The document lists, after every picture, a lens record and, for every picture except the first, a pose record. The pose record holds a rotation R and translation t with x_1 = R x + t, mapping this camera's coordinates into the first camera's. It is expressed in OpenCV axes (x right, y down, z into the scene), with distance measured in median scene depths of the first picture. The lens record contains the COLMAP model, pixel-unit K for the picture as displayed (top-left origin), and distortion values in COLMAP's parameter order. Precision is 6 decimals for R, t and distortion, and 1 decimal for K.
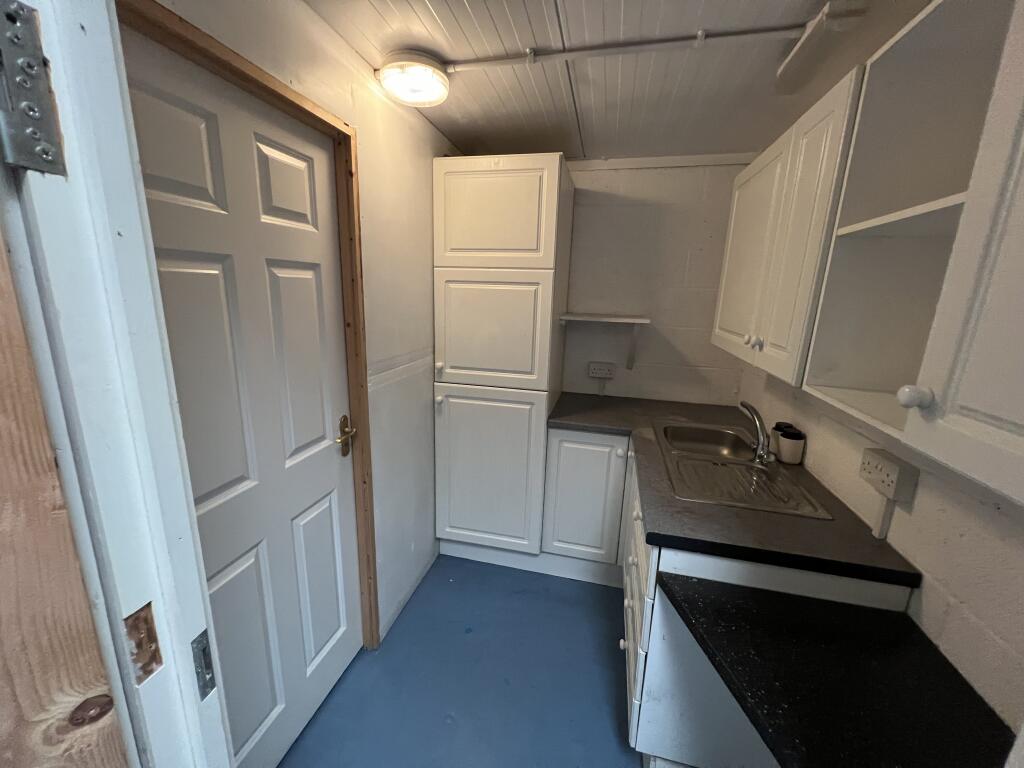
lens RADIAL K [[408.3, 0, 509.1], [0, 408.3, 386.5], [0, 0, 1]] dist [0.000274, 0.000957]
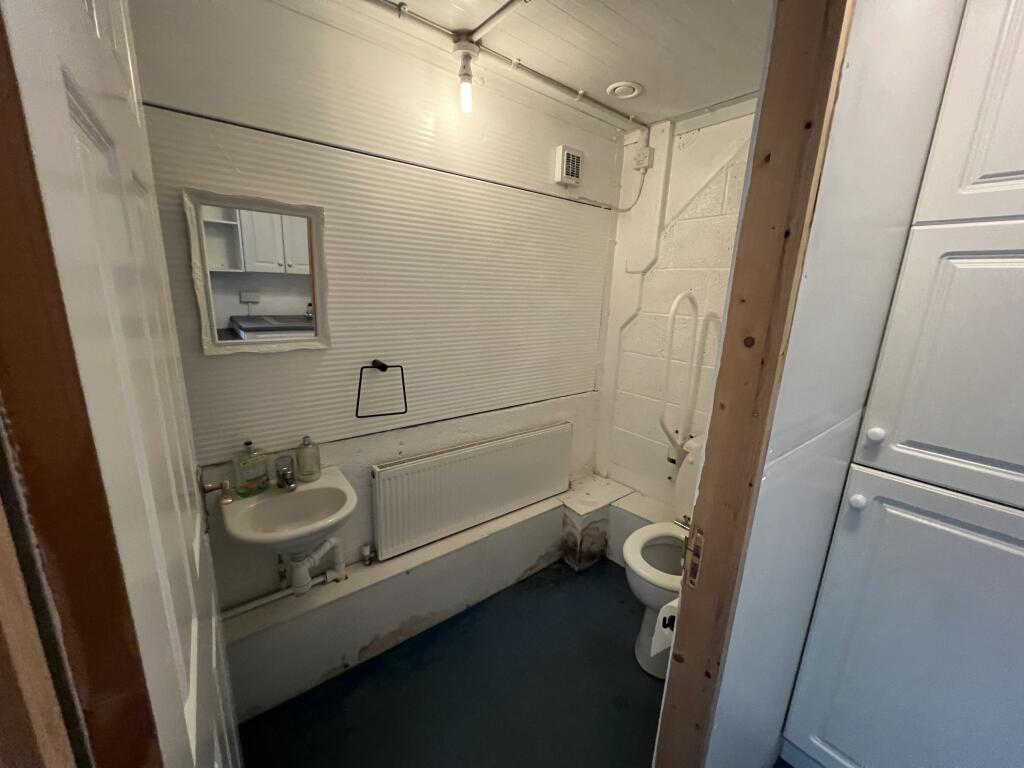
lens RADIAL K [[408.3, 0, 508.3], [0, 408.3, 382.8], [0, 0, 1]] dist [0.000274, 0.000957]
pose [[0.792793, 0.139063, -0.593414, -0.235102], [-0.147262, 0.988481, 0.034905, -0.063788], [0.591433, 0.059715, 0.804140, 0.358326]]
